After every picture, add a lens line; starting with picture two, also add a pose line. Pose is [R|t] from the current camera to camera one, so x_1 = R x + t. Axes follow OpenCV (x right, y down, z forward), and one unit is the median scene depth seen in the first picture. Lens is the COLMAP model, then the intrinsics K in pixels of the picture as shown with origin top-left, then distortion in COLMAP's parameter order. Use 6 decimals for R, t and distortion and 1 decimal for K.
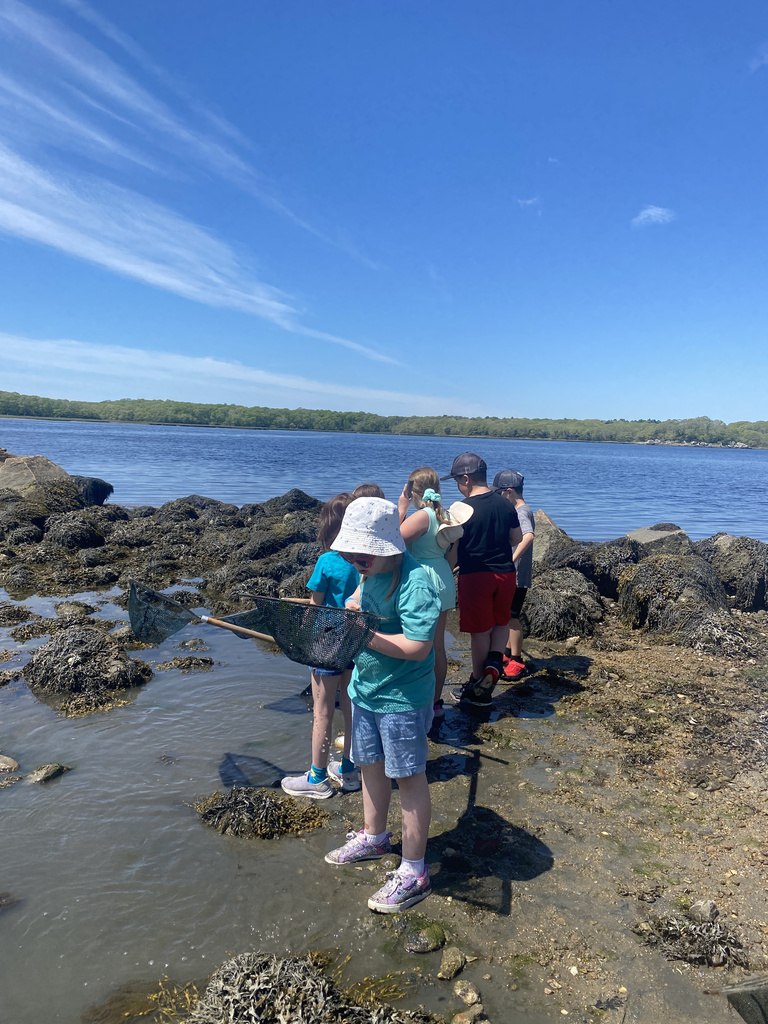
lens RADIAL K [[809.5, 0, 384.0], [0, 809.5, 512.0], [0, 0, 1]] dist [0.106012, -0.002745]
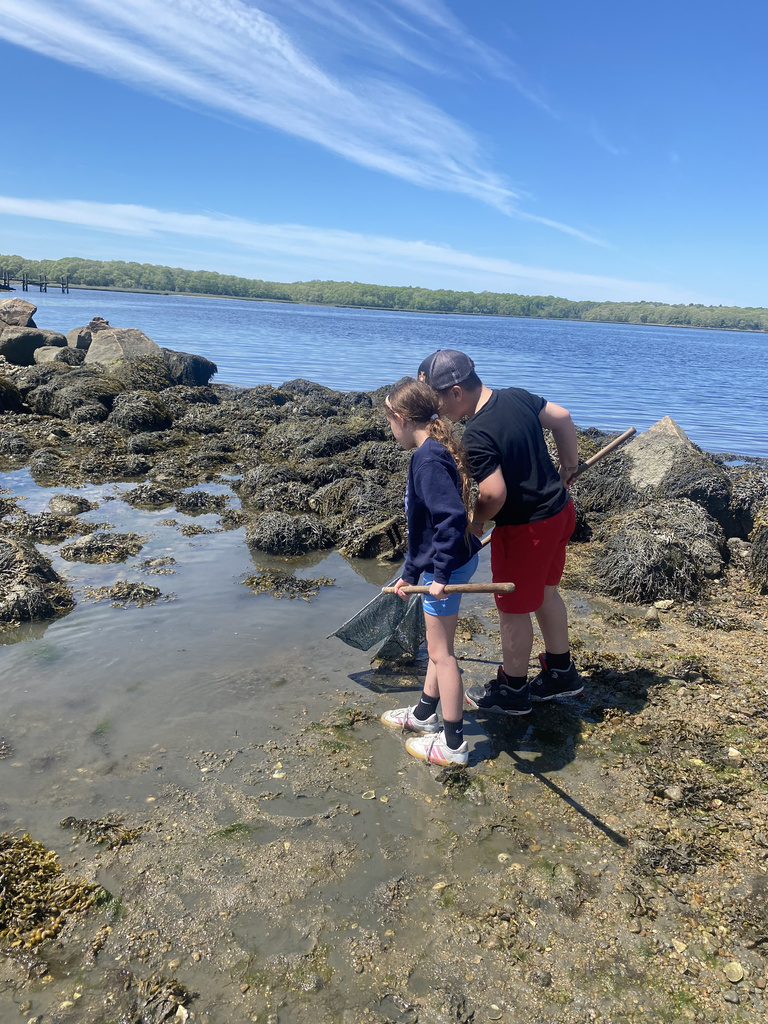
lens RADIAL K [[777.9, 0, 384.8], [0, 777.9, 528.9], [0, 0, 1]] dist [0.072475, -0.004747]
pose [[0.970254, 0.085142, -0.226622, 0.103795], [-0.046940, 0.984513, 0.168910, -0.009951], [0.237493, -0.153248, 0.959225, 0.207201]]
